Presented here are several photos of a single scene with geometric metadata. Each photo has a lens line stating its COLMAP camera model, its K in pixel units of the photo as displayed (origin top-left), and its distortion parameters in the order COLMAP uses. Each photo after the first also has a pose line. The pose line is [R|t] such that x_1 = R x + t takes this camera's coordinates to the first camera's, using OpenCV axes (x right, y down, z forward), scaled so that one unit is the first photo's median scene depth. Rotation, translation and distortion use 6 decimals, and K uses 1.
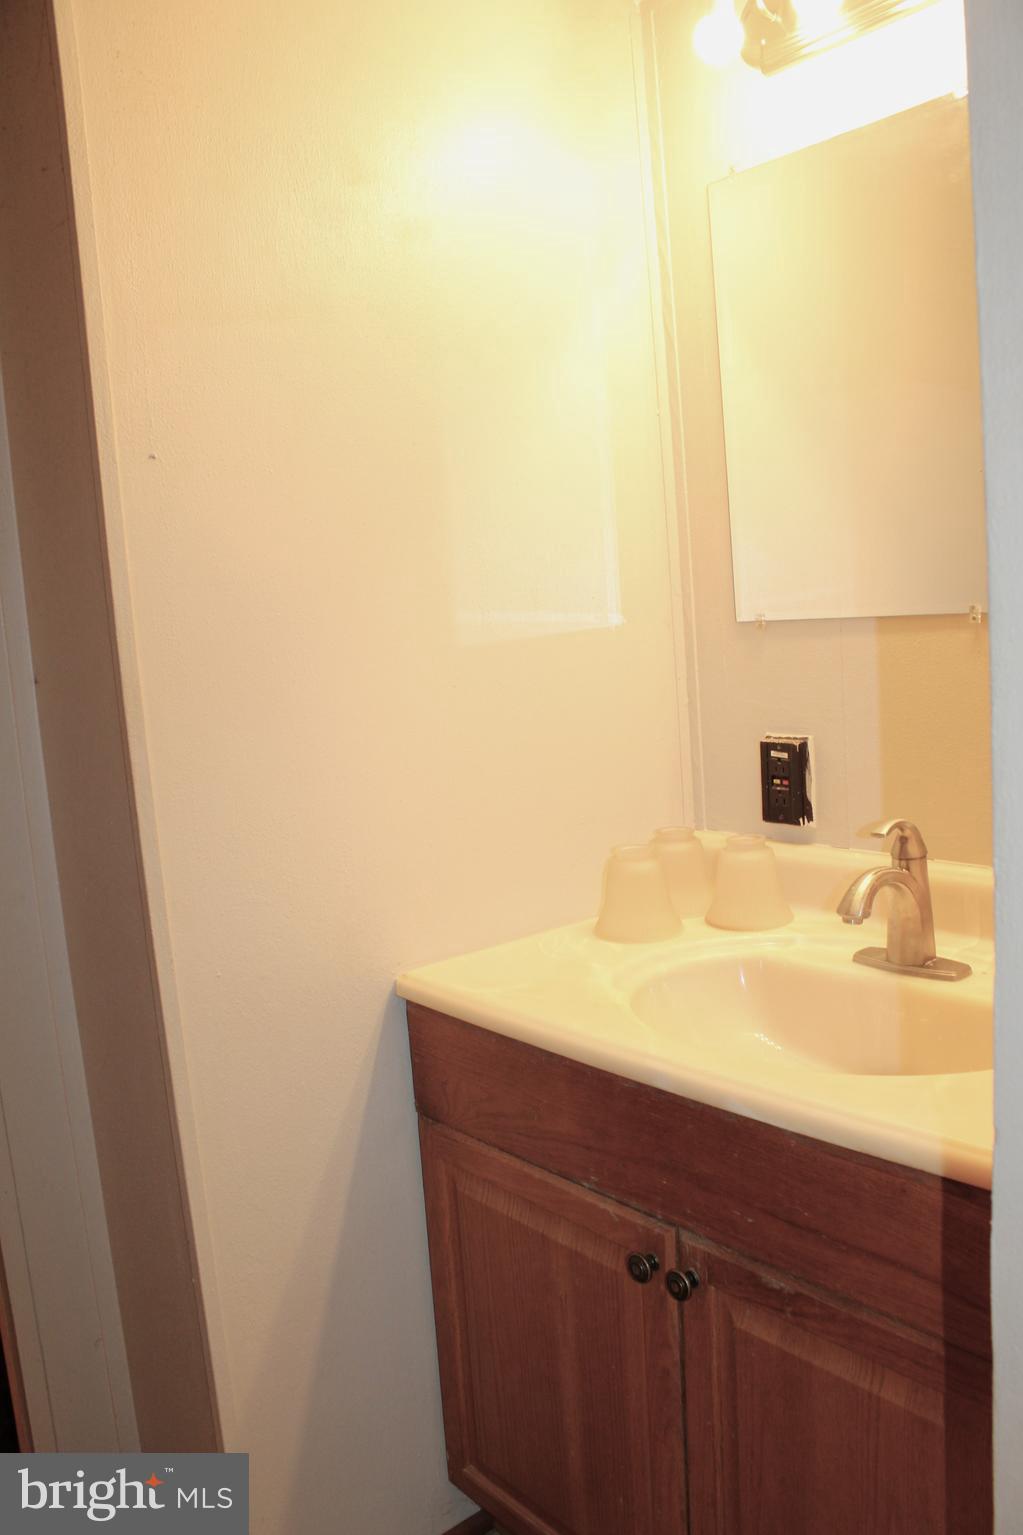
lens RADIAL K [[1310.9, 0, 511.6], [0, 1310.9, 771.7], [0, 0, 1]] dist [-0.173157, 0.151356]
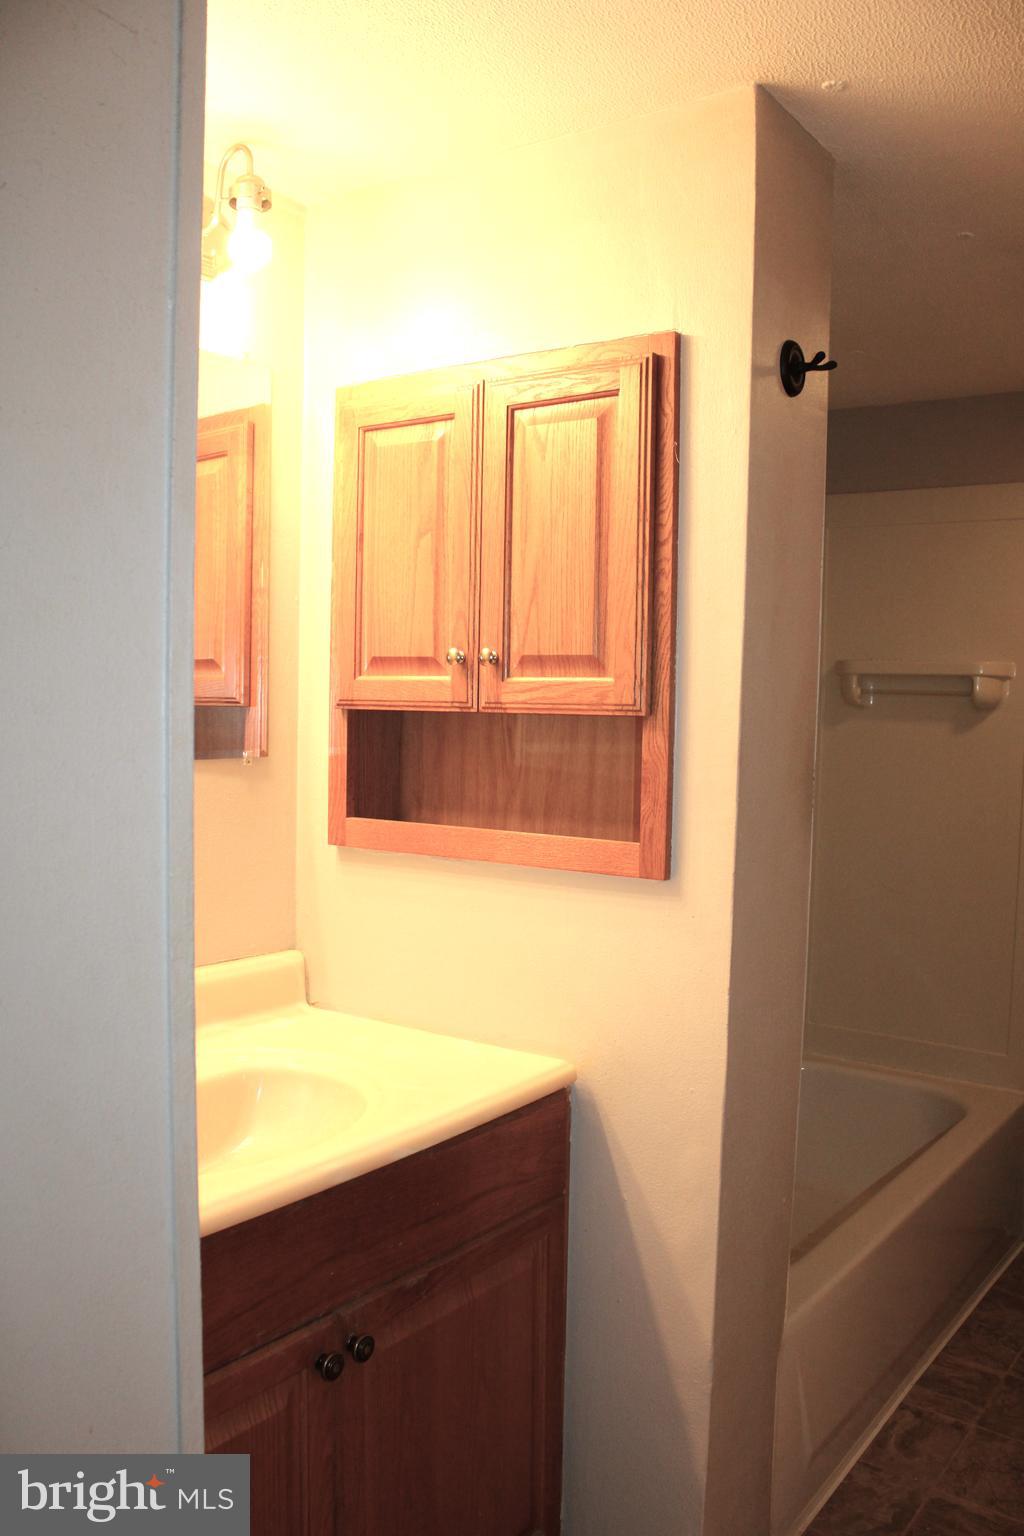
lens RADIAL K [[1311.7, 0, 512.1], [0, 1311.7, 772.2], [0, 0, 1]] dist [-0.173157, 0.151356]
pose [[-0.234535, 0.000289, 0.972108, -1.037847], [0.131721, 0.990787, 0.031485, -0.126880], [-0.963142, 0.135431, -0.232412, 1.111093]]
